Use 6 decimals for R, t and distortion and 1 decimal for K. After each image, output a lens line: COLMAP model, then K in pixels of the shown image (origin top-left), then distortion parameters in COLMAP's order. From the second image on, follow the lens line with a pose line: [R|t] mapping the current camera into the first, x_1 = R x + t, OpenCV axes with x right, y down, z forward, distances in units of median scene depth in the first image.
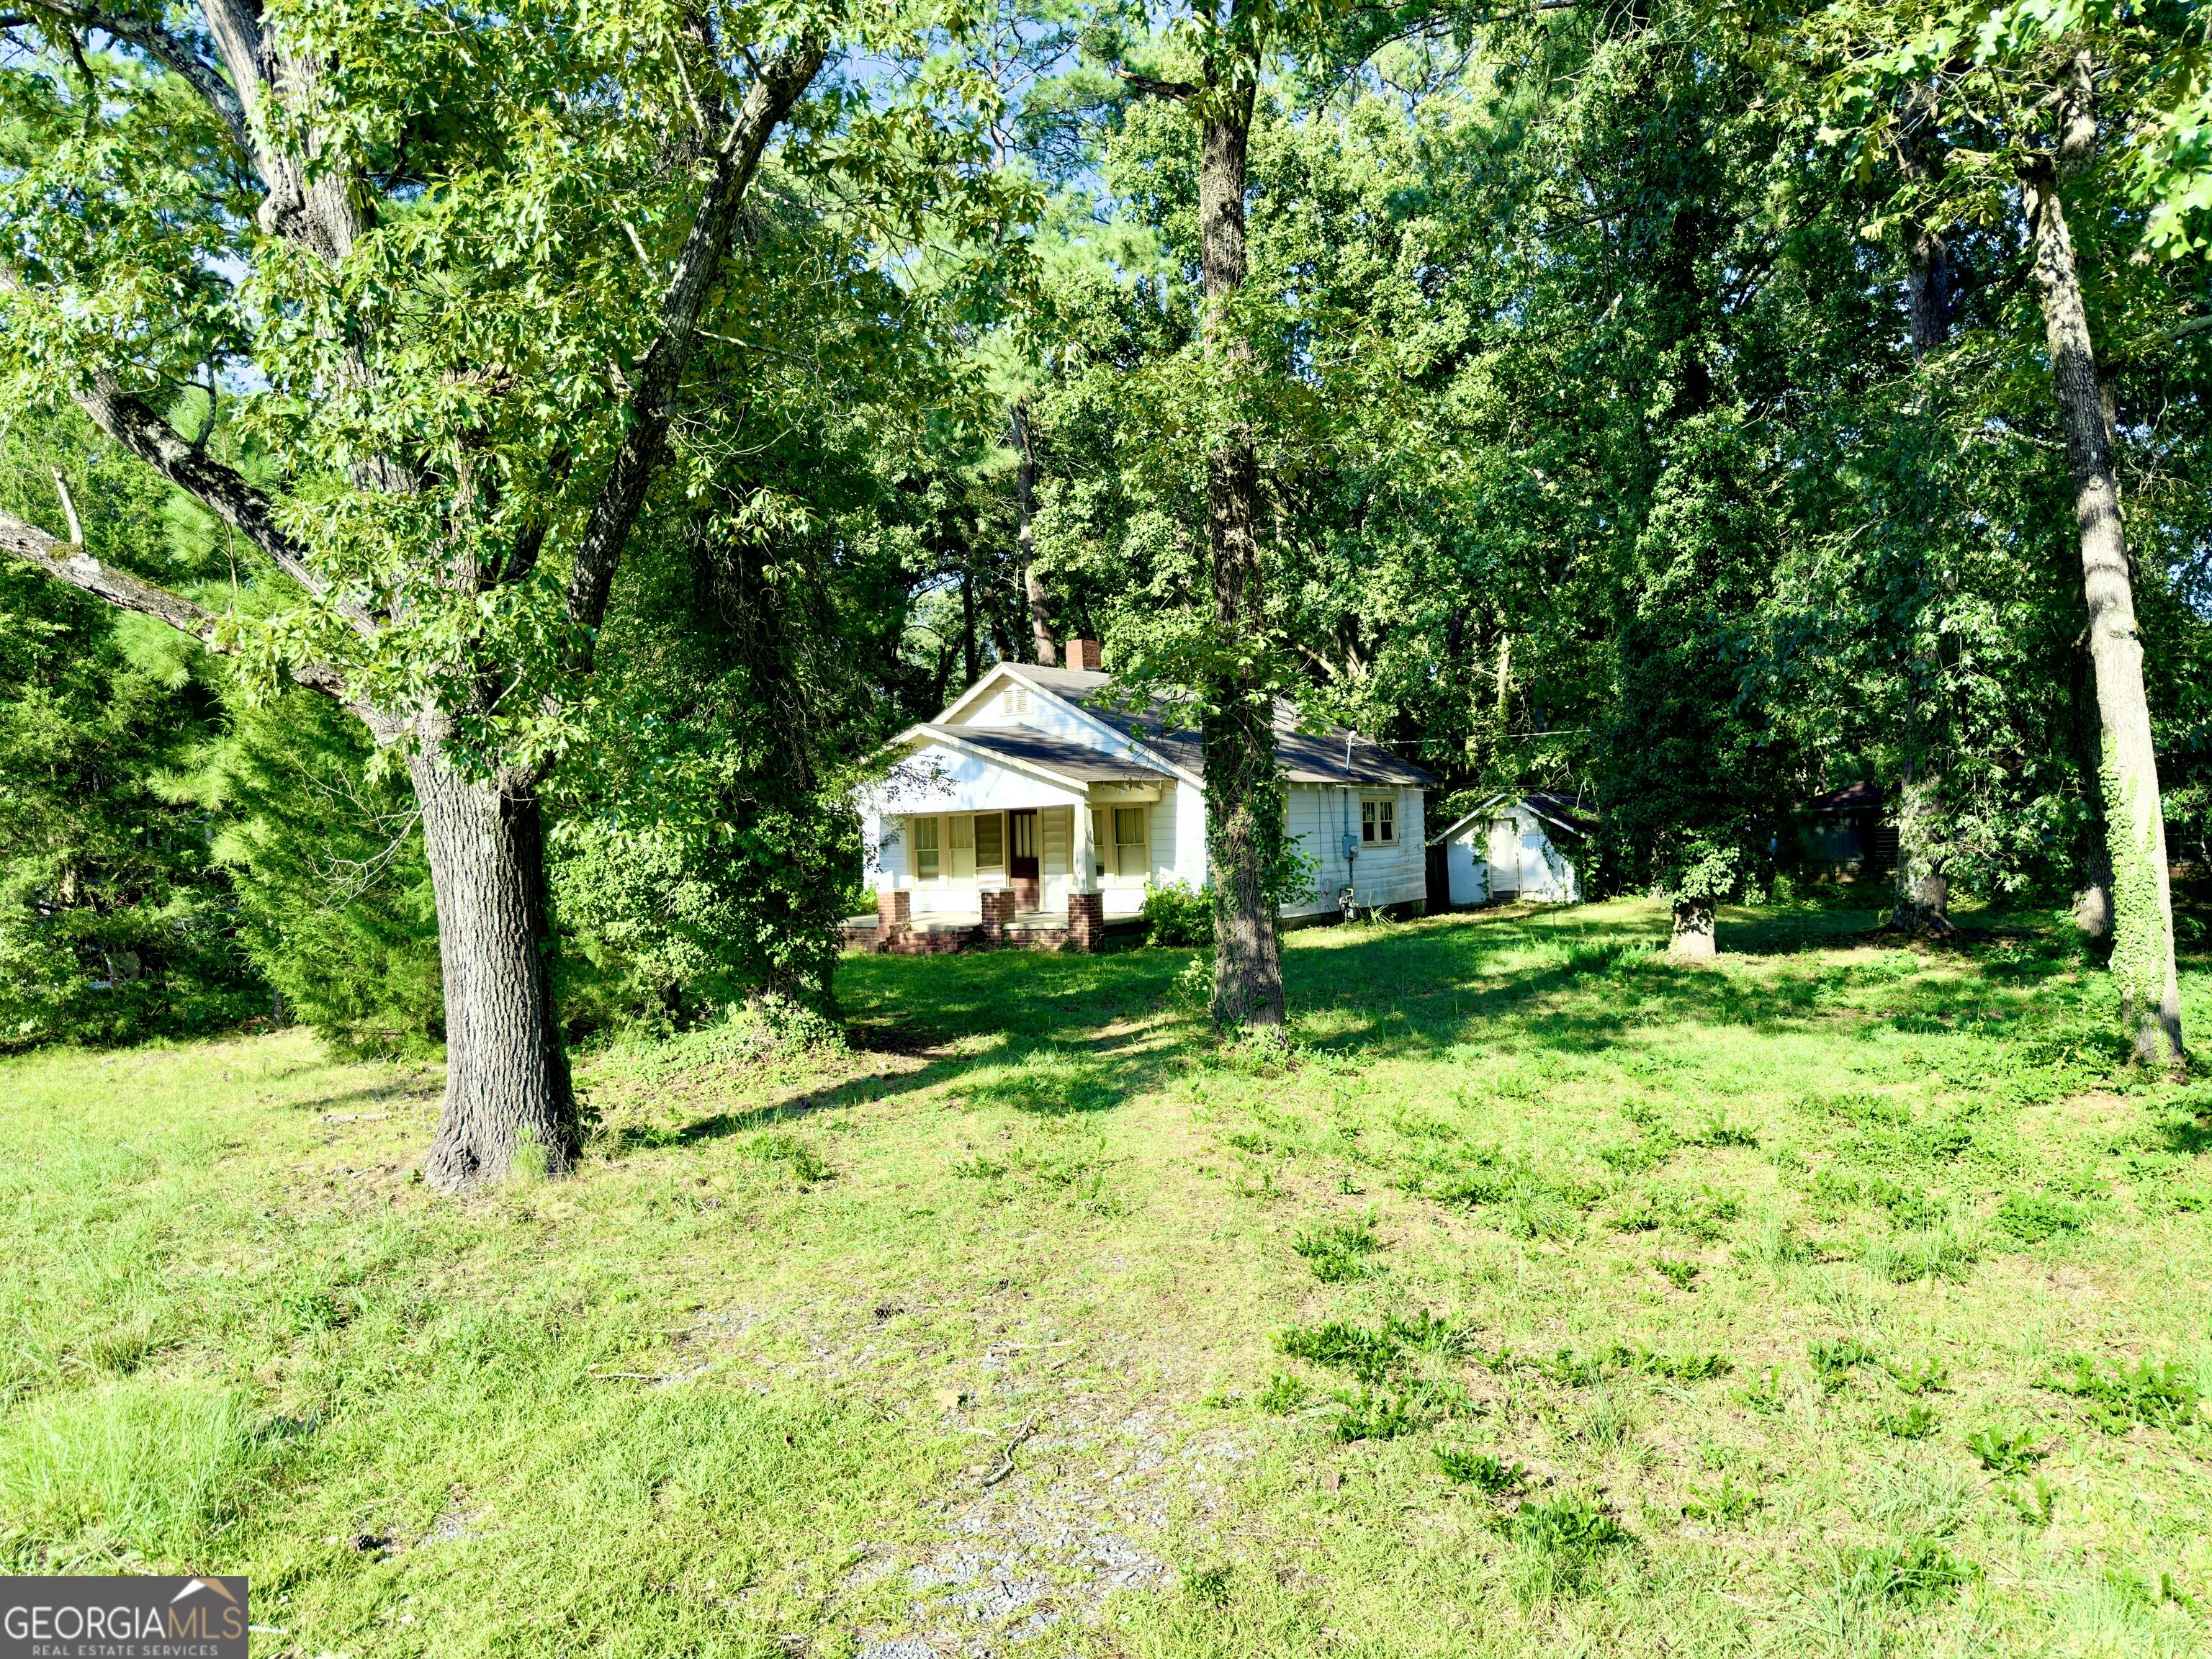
lens RADIAL K [[1540.4, 0, 1106.0], [0, 1540.4, 829.5], [0, 0, 1]] dist [0.000023, -0.000015]
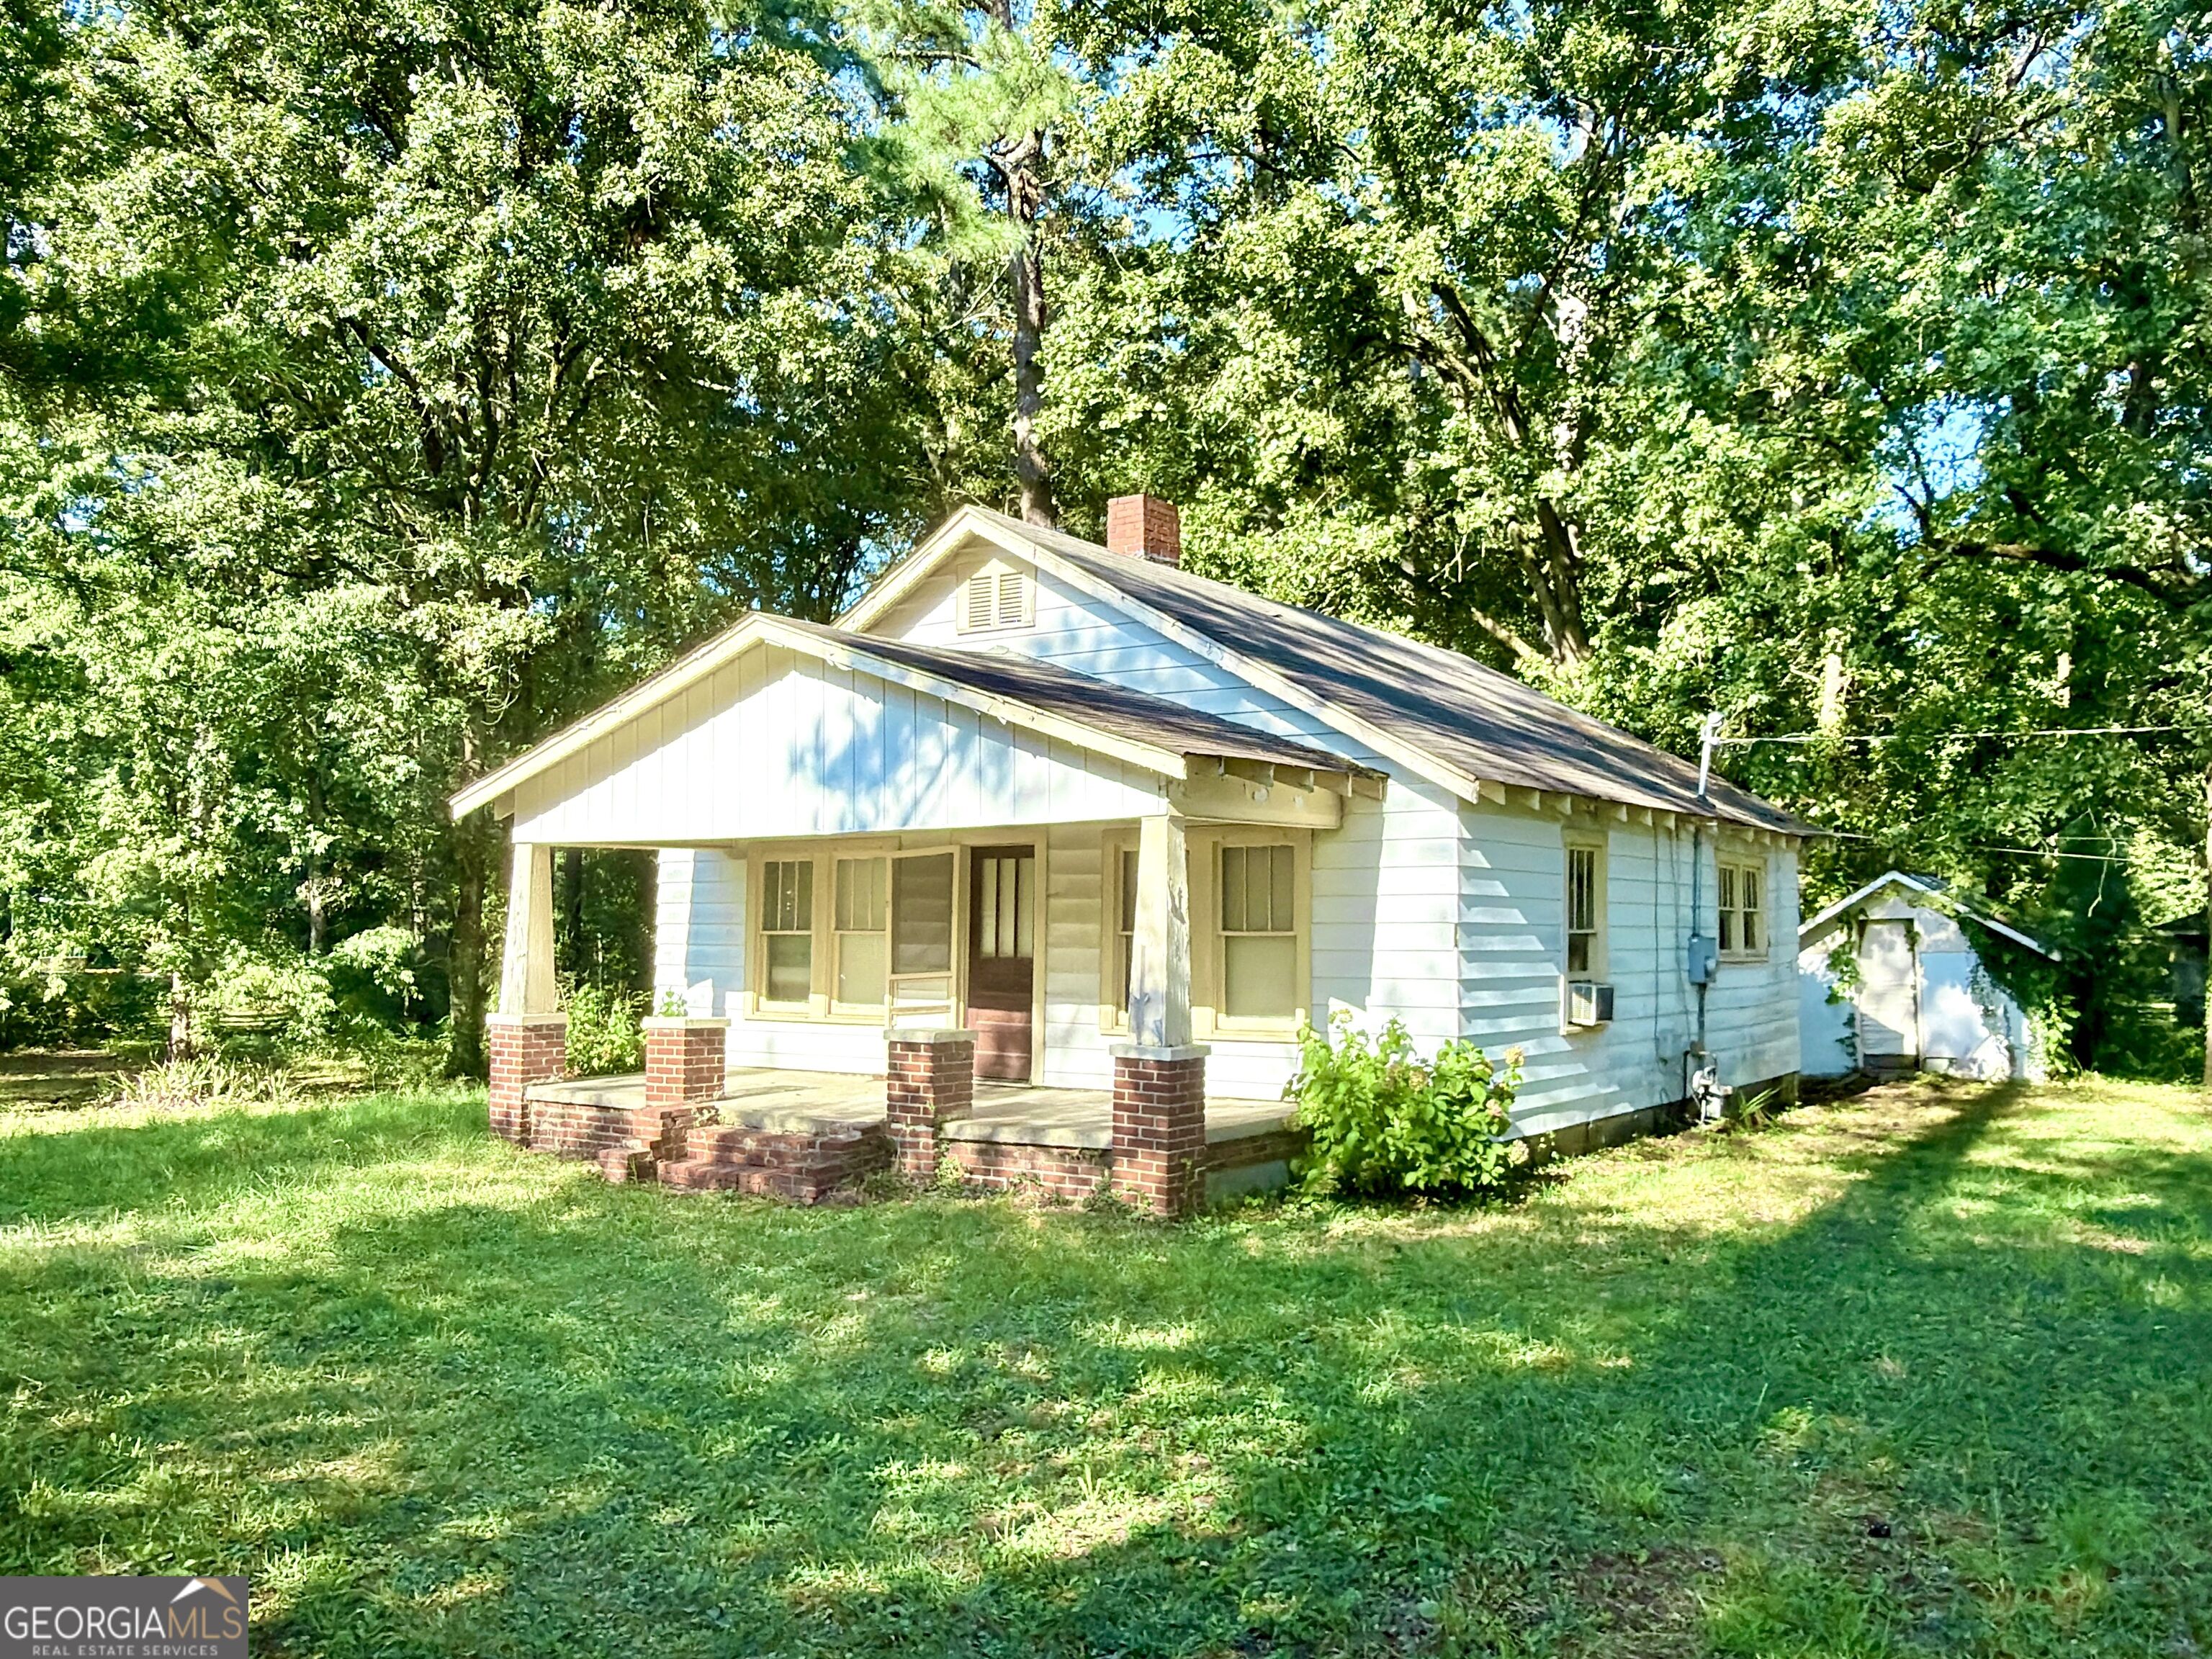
lens RADIAL K [[1957.5, 0, 1106.0], [0, 1957.5, 829.5], [0, 0, 1]] dist [0.001493, 0.000670]
pose [[0.999163, 0.040745, -0.003598, -0.025037], [-0.040875, 0.997910, -0.050057, 0.009849], [0.001551, 0.050162, 0.998740, 0.481589]]
